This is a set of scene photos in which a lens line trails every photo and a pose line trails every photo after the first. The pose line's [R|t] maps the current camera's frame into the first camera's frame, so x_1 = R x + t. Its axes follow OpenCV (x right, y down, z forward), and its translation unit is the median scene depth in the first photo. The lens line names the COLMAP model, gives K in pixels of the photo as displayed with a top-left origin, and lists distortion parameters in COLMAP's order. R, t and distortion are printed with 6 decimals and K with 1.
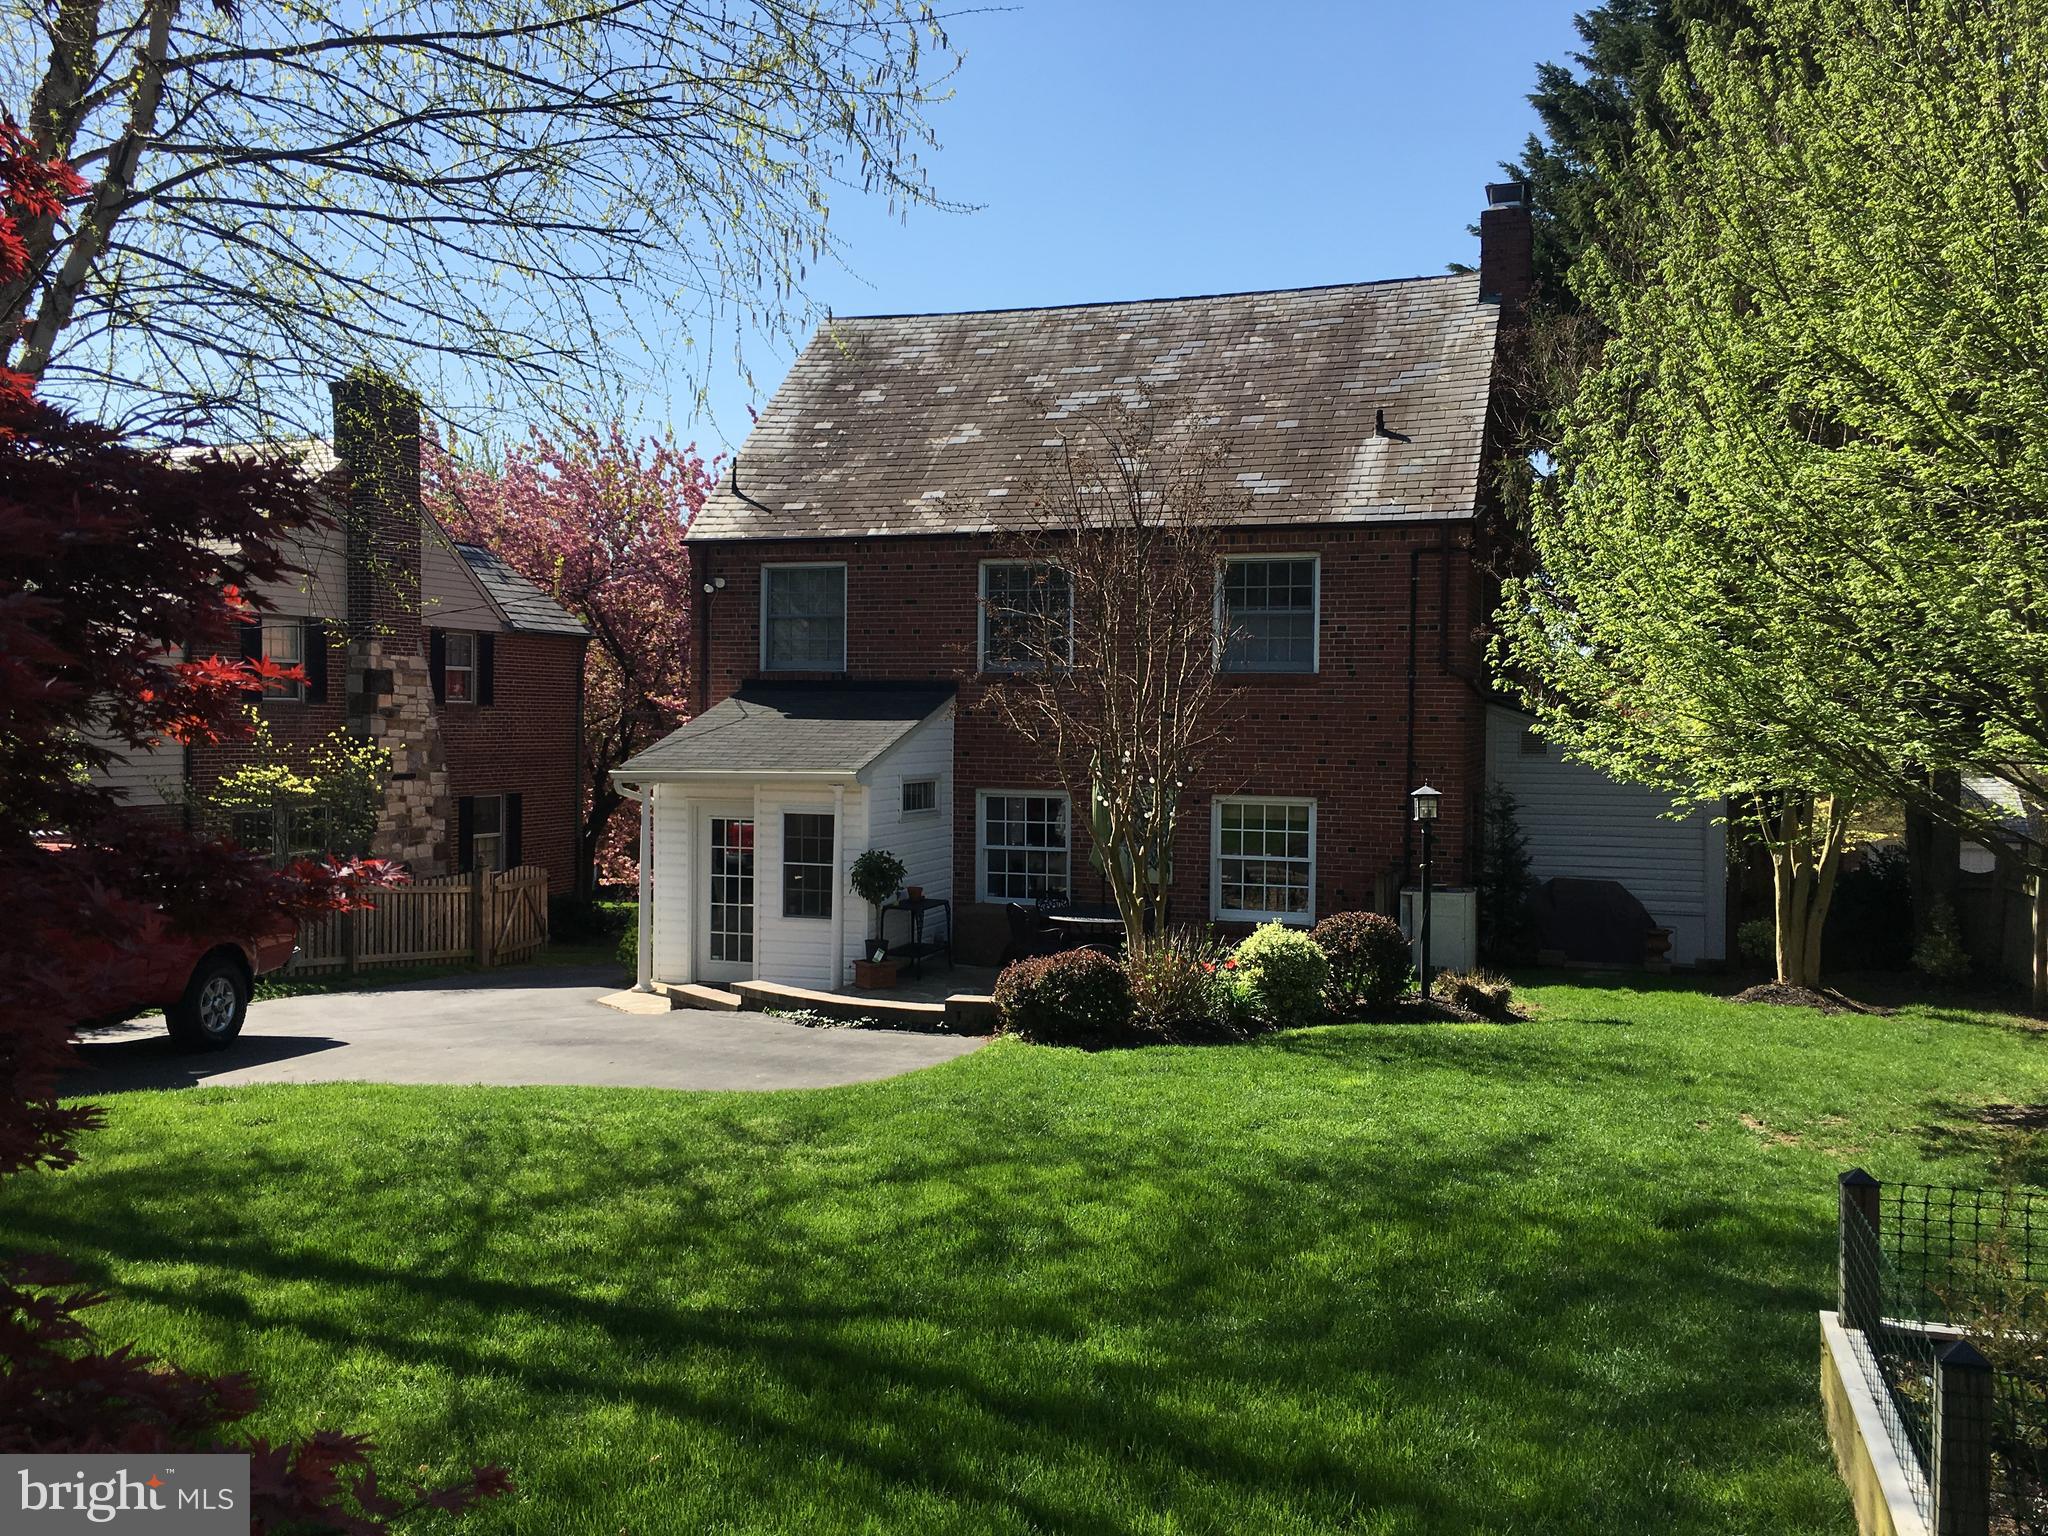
lens RADIAL K [[1733.3, 0, 1023.0], [0, 1733.3, 770.8], [0, 0, 1]] dist [-0.002003, -0.000116]
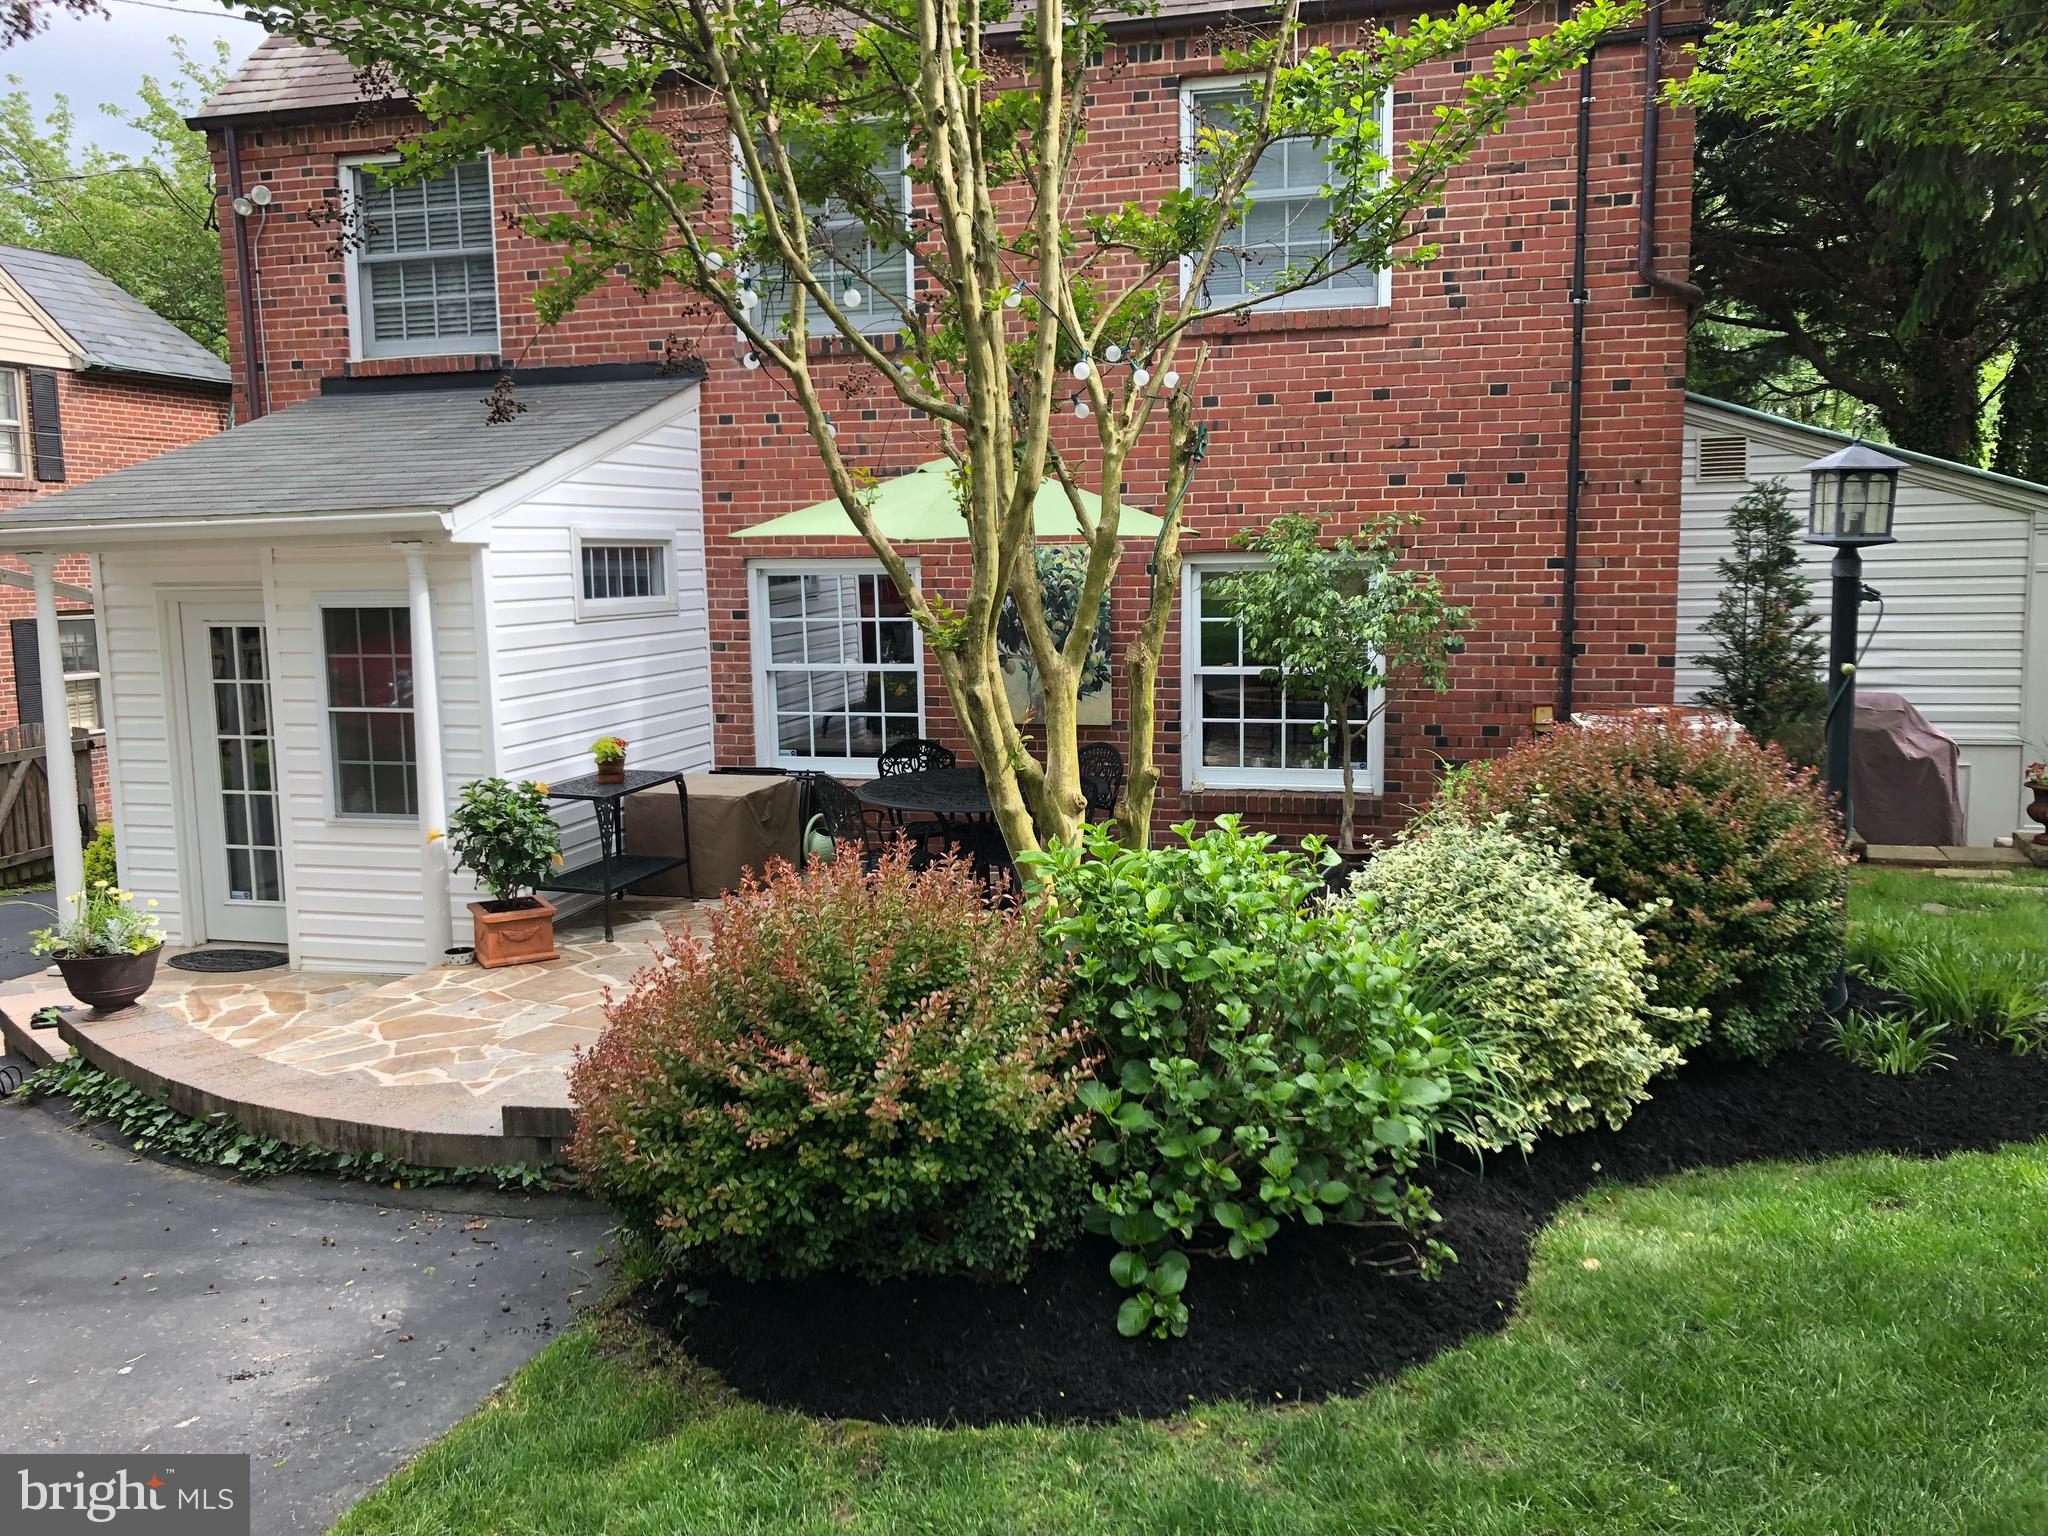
lens RADIAL K [[1681.8, 0, 1023.1], [0, 1681.8, 771.0], [0, 0, 1]] dist [0.002532, 0.000089]
pose [[0.997040, -0.034755, 0.068580, 0.022168], [0.028130, 0.995050, 0.095309, 0.030156], [-0.071553, -0.093098, 0.993083, 0.493489]]
